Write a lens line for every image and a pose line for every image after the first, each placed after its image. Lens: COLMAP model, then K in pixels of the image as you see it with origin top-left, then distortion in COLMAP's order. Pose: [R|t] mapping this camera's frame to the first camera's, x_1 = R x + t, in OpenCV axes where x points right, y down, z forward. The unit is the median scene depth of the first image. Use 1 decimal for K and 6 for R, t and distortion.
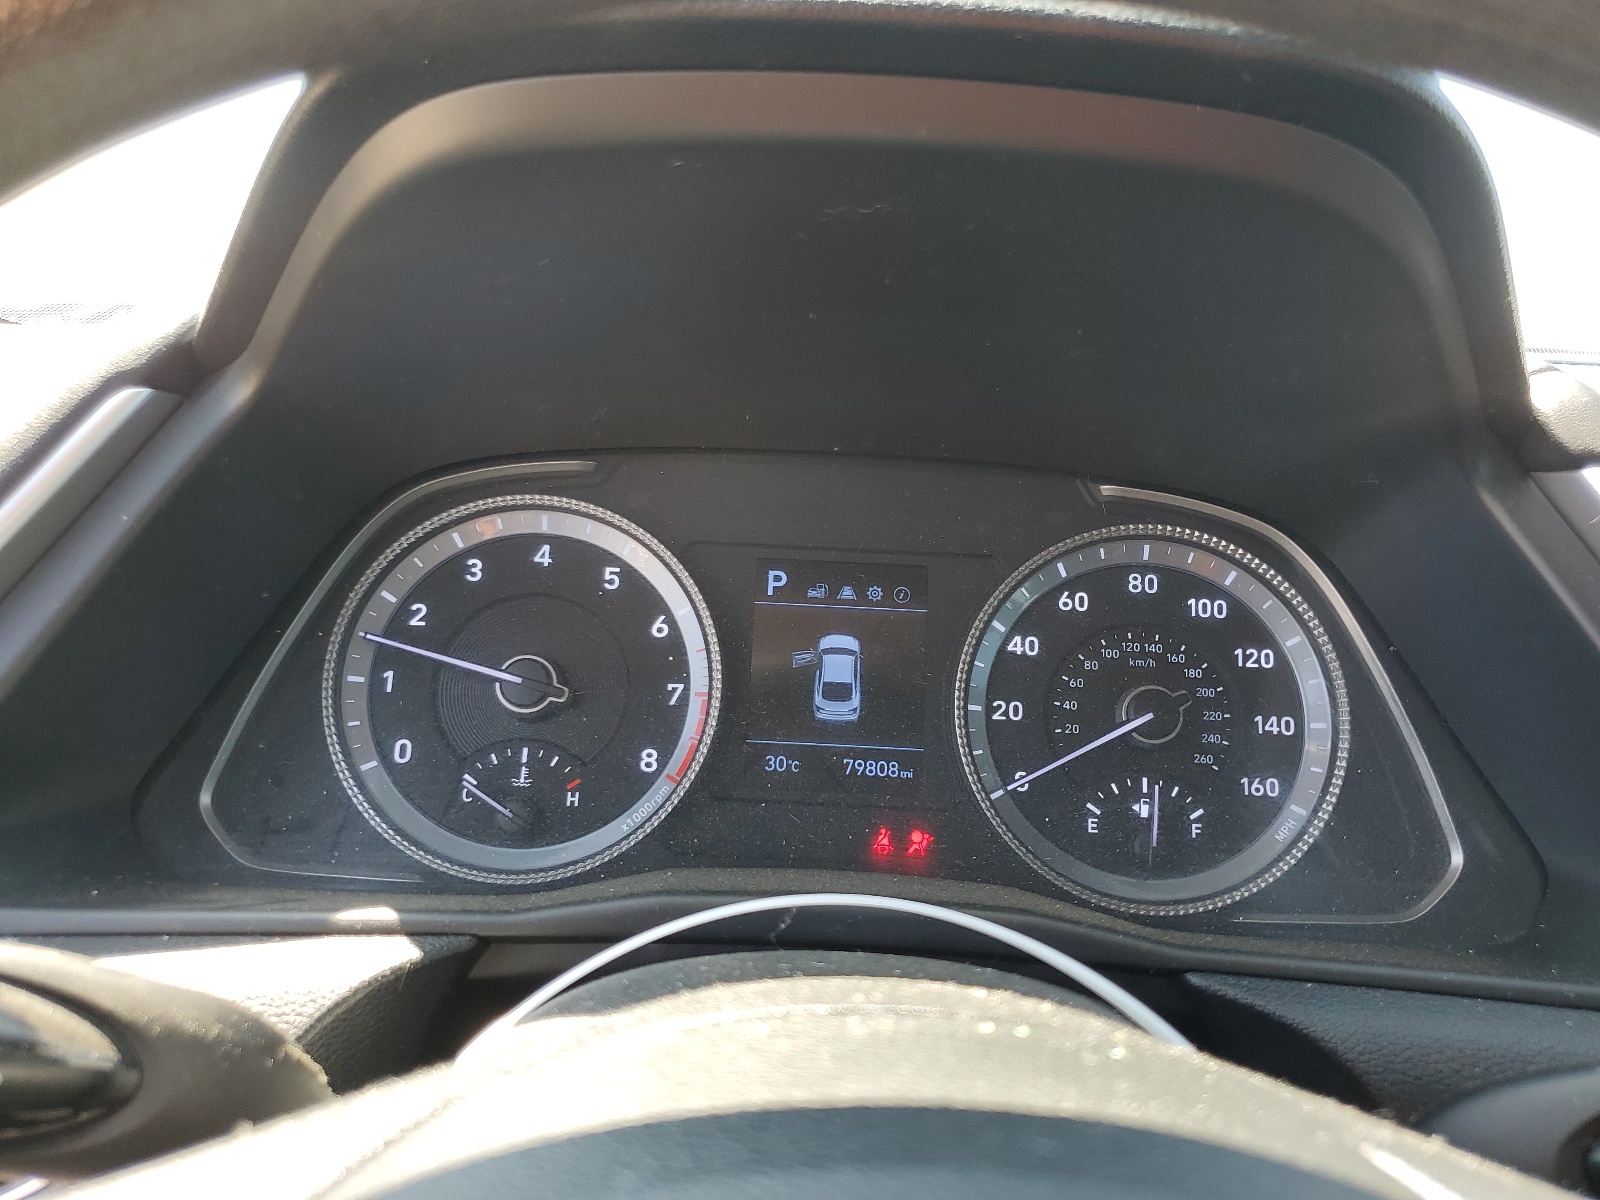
lens RADIAL K [[1228.6, 0, 799.3], [0, 1228.6, 602.1], [0, 0, 1]] dist [0.006505, 0.000463]
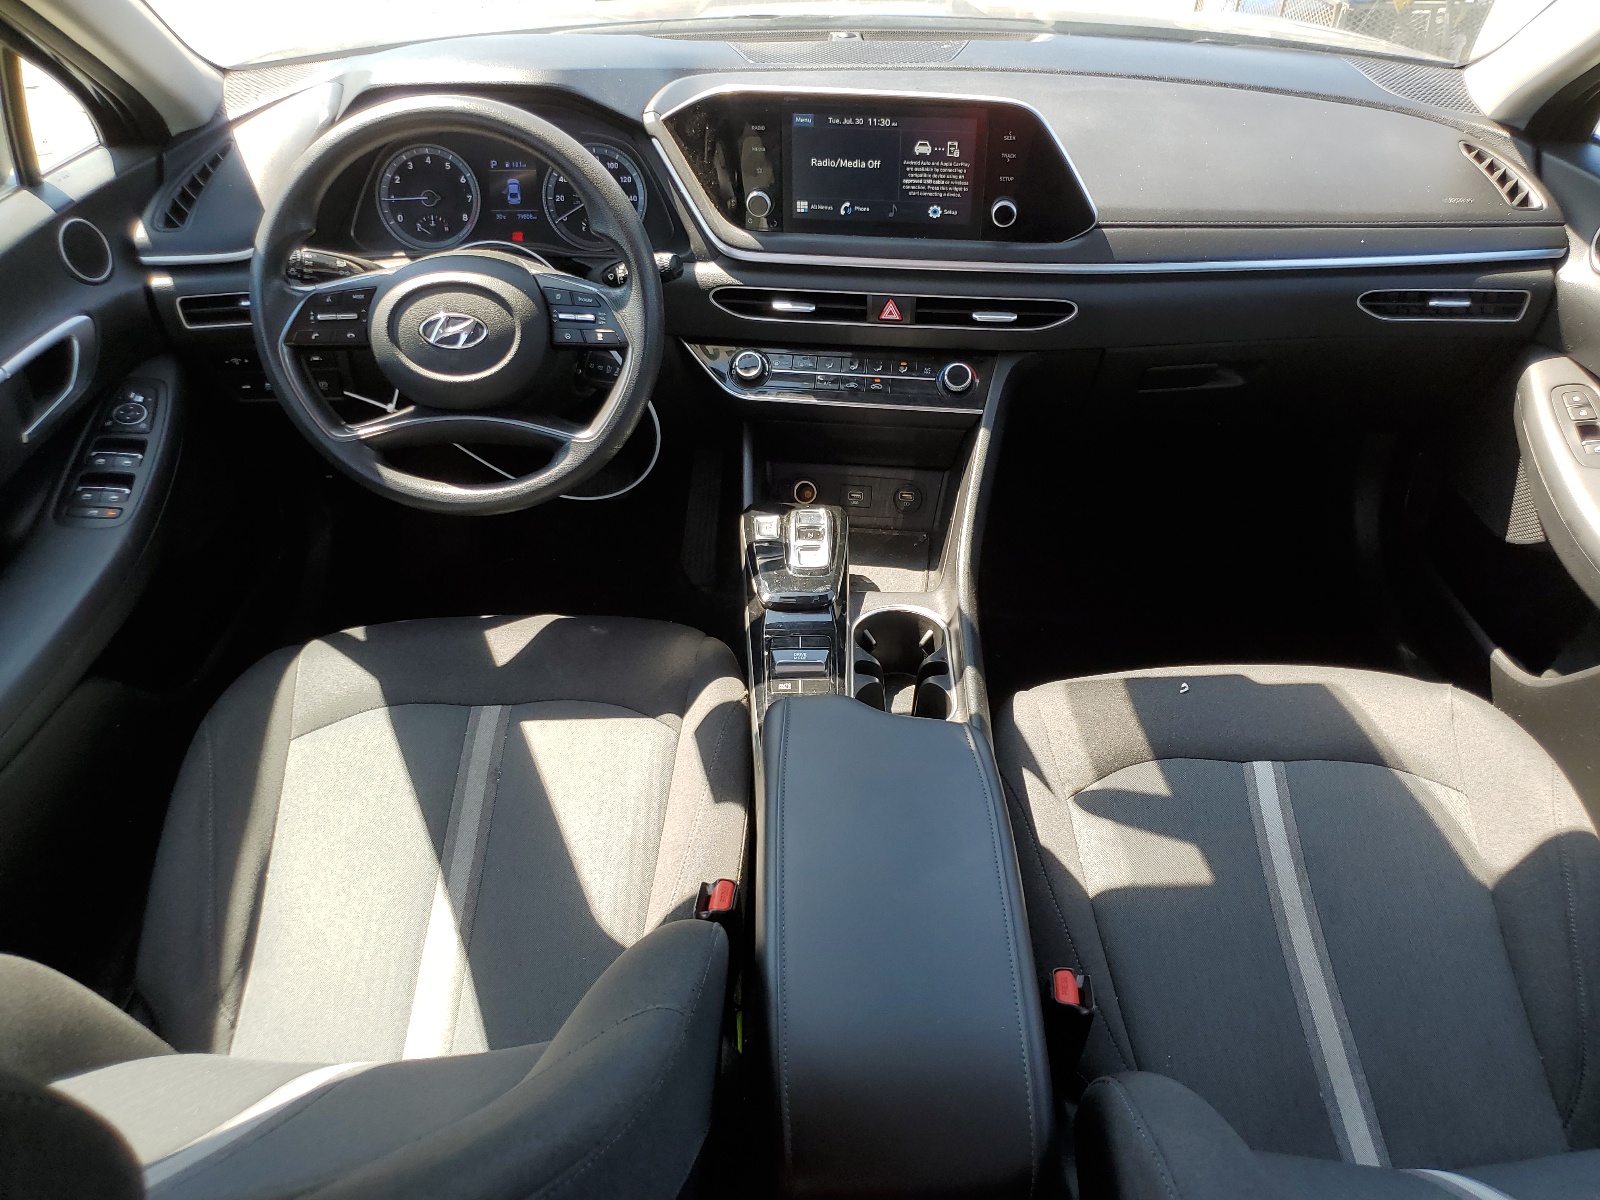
lens RADIAL K [[1228.6, 0, 797.3], [0, 1228.6, 598.9], [0, 0, 1]] dist [0.006505, 0.000463]
pose [[0.998565, -0.045151, -0.028782, 0.946158], [0.053132, 0.902120, 0.428201, -0.374903], [0.006631, -0.429116, 0.903225, -2.890692]]
